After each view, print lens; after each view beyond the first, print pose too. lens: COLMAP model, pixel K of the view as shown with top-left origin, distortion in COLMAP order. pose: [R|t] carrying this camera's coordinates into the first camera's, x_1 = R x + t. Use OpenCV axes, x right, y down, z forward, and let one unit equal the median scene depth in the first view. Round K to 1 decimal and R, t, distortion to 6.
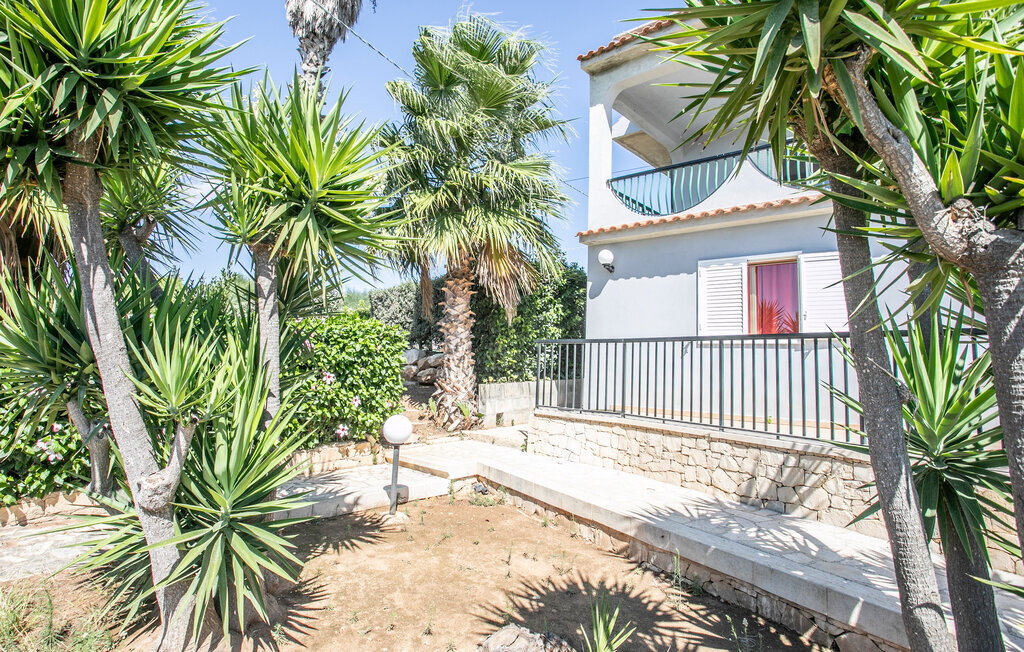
lens RADIAL K [[501.2, 0, 505.9], [0, 501.2, 319.9], [0, 0, 1]] dist [-0.070453, 0.052594]
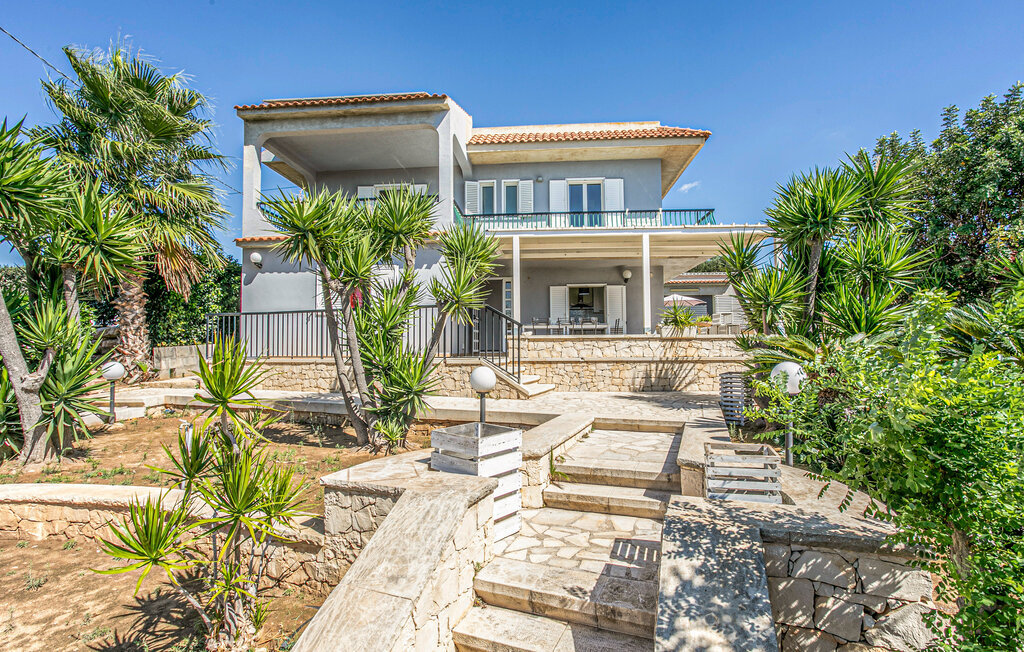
lens RADIAL K [[501.2, 0, 505.9], [0, 501.2, 319.9], [0, 0, 1]] dist [-0.070453, 0.052594]
pose [[0.787468, -0.018822, 0.616068, -0.117753], [-0.009892, 0.999019, 0.043166, -0.011115], [-0.616276, -0.040086, 0.786509, -0.597152]]
